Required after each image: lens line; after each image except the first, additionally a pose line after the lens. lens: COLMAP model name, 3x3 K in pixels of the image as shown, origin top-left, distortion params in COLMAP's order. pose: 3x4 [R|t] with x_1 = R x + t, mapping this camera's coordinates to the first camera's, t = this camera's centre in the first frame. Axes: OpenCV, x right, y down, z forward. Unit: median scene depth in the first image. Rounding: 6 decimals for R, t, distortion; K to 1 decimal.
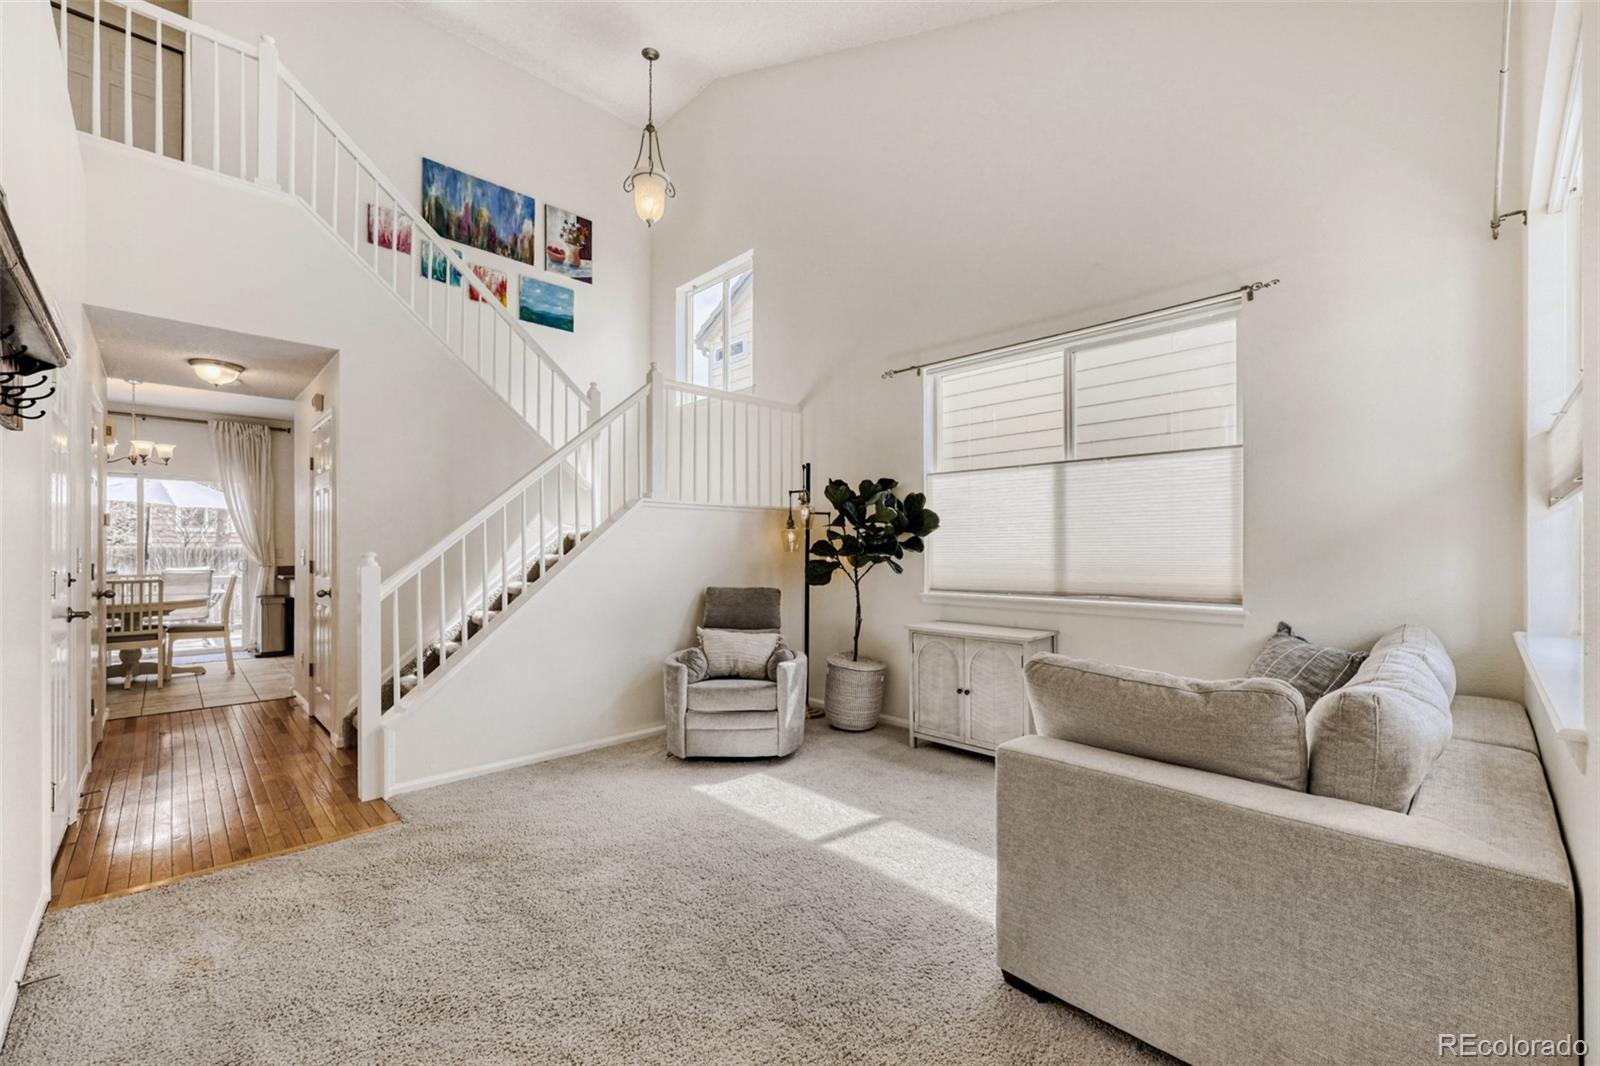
lens RADIAL K [[658.0, 0, 809.3], [0, 658.0, 530.6], [0, 0, 1]] dist [0.000780, -0.000094]
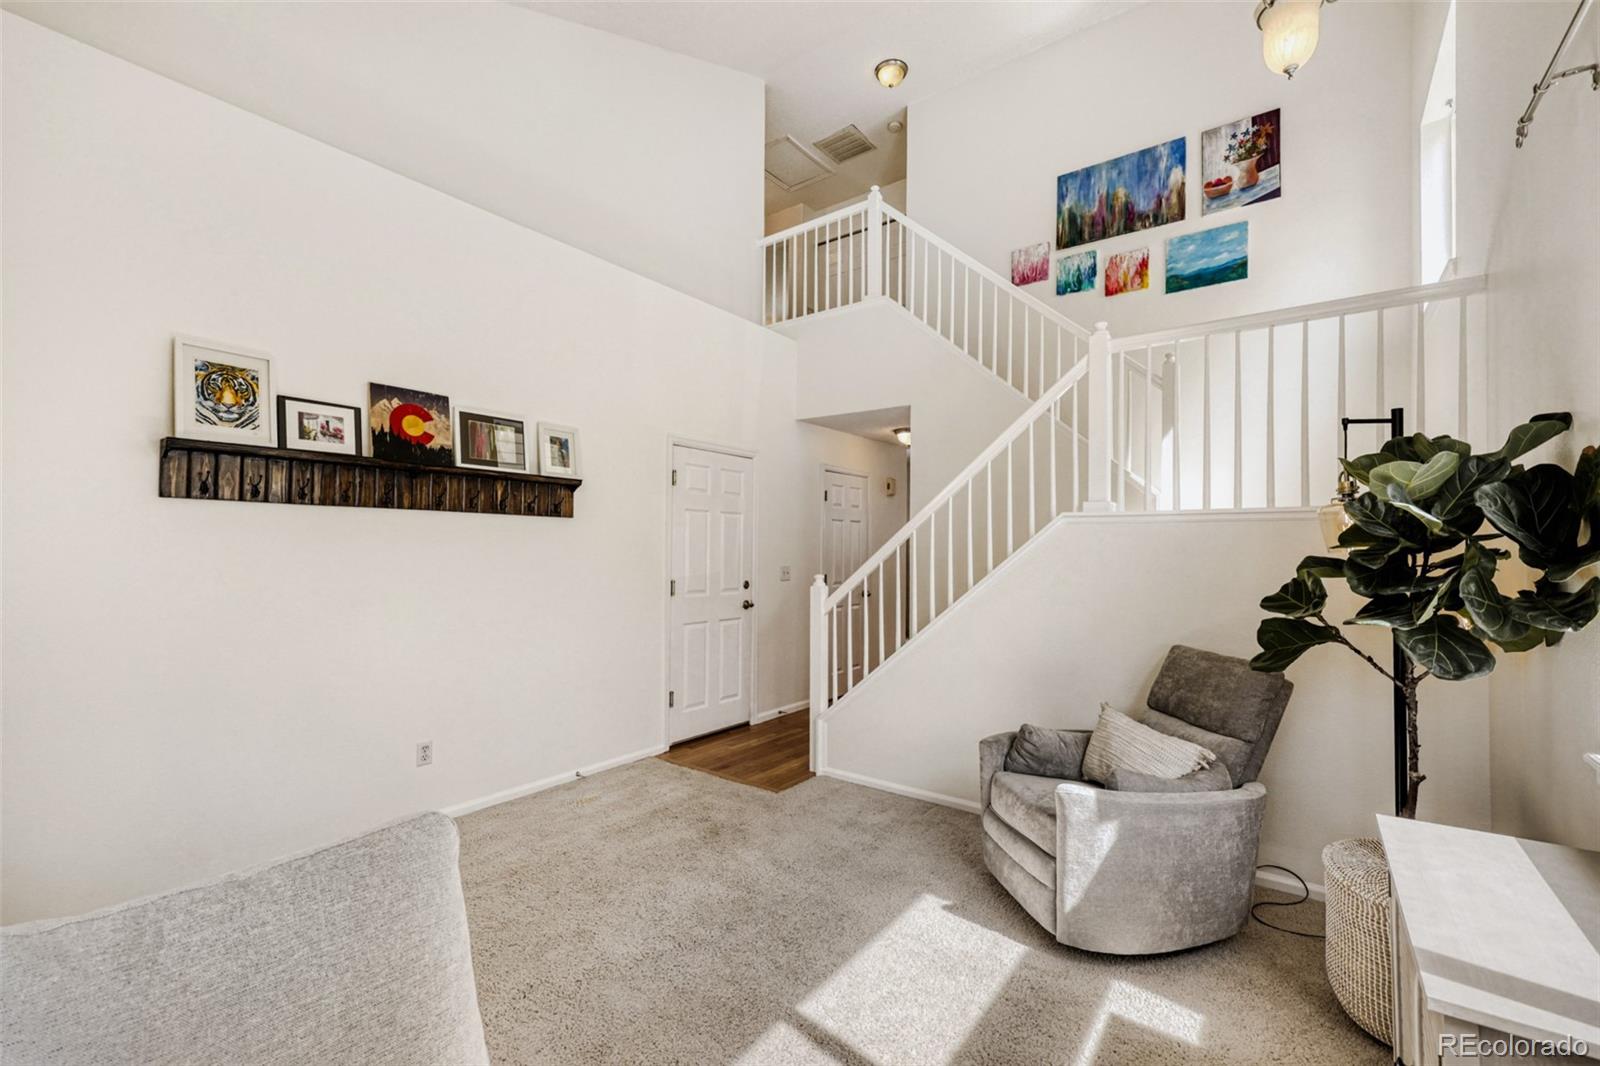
lens RADIAL K [[671.0, 0, 828.0], [0, 671.0, 536.6], [0, 0, 1]] dist [0.001085, -0.000134]
pose [[0.166524, -0.015932, -0.985909, 0.332894], [0.023100, 0.999658, -0.012252, -0.012667], [0.985767, -0.020734, 0.166835, 0.442117]]
